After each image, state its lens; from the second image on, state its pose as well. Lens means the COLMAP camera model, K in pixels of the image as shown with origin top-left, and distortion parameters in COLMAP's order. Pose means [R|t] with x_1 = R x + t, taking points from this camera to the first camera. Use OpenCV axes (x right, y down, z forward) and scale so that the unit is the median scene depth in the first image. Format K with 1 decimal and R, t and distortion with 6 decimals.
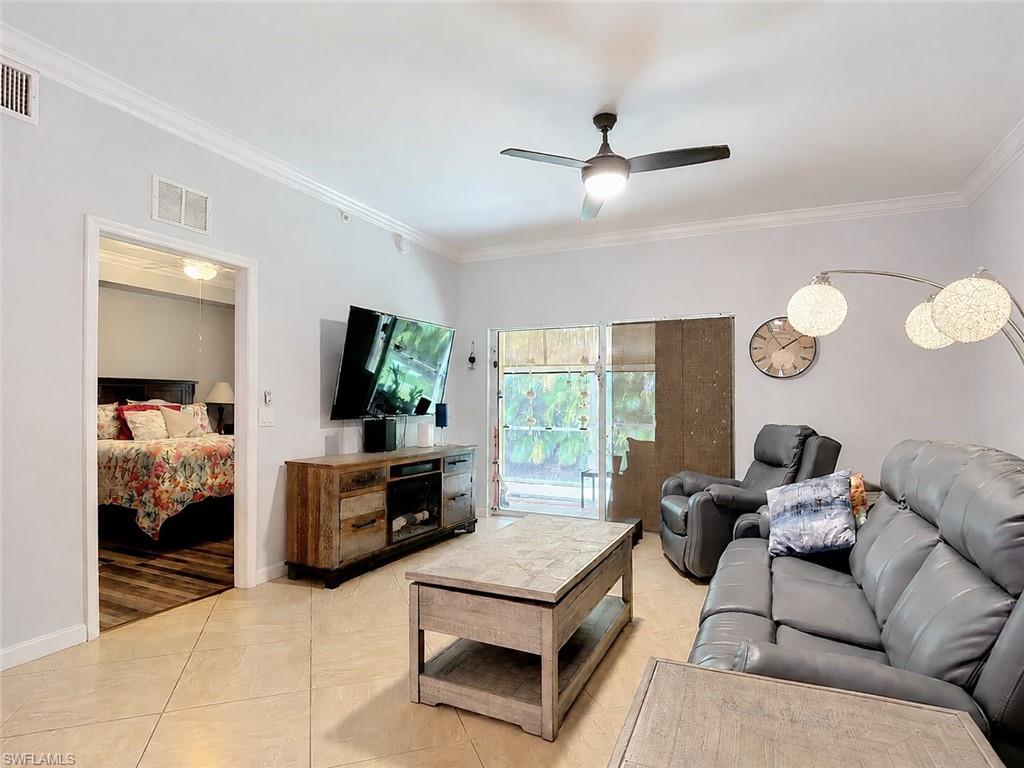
lens RADIAL K [[550.5, 0, 510.7], [0, 550.5, 390.3], [0, 0, 1]] dist [0.001877, -0.009694]
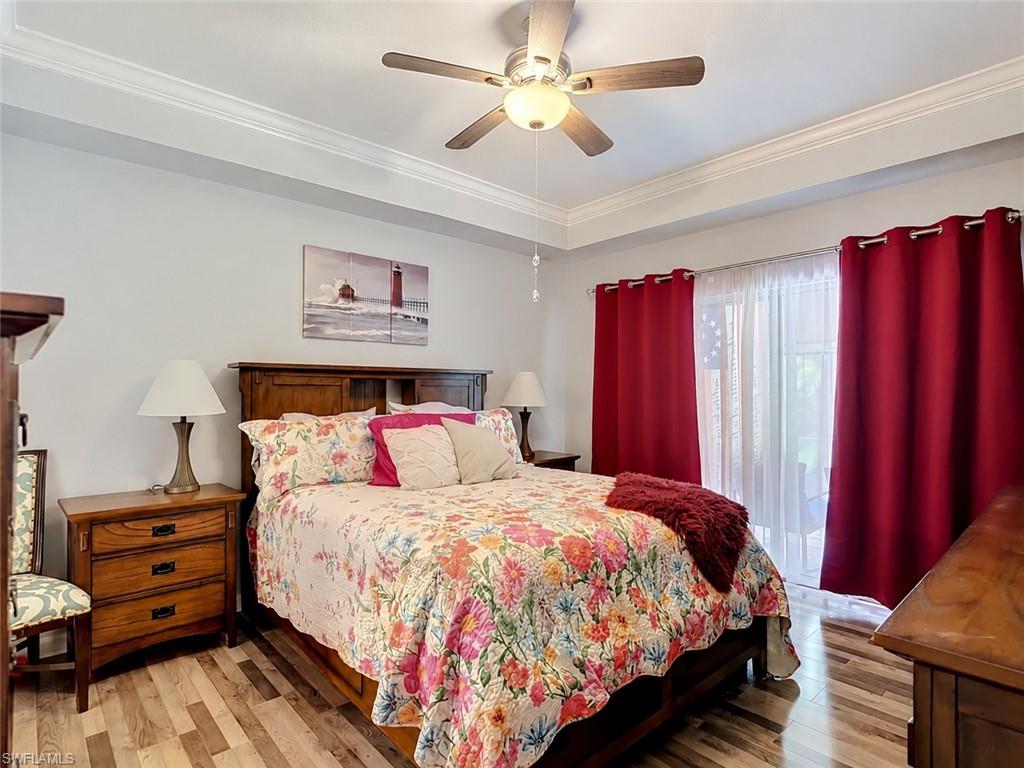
lens RADIAL K [[550.5, 0, 511.3], [0, 550.5, 381.8], [0, 0, 1]] dist [0.001877, -0.009694]
pose [[0.924510, -0.013339, -0.380925, -0.391586], [0.016352, 0.999855, 0.004676, -0.005159], [0.380807, -0.010552, 0.924594, 0.563500]]
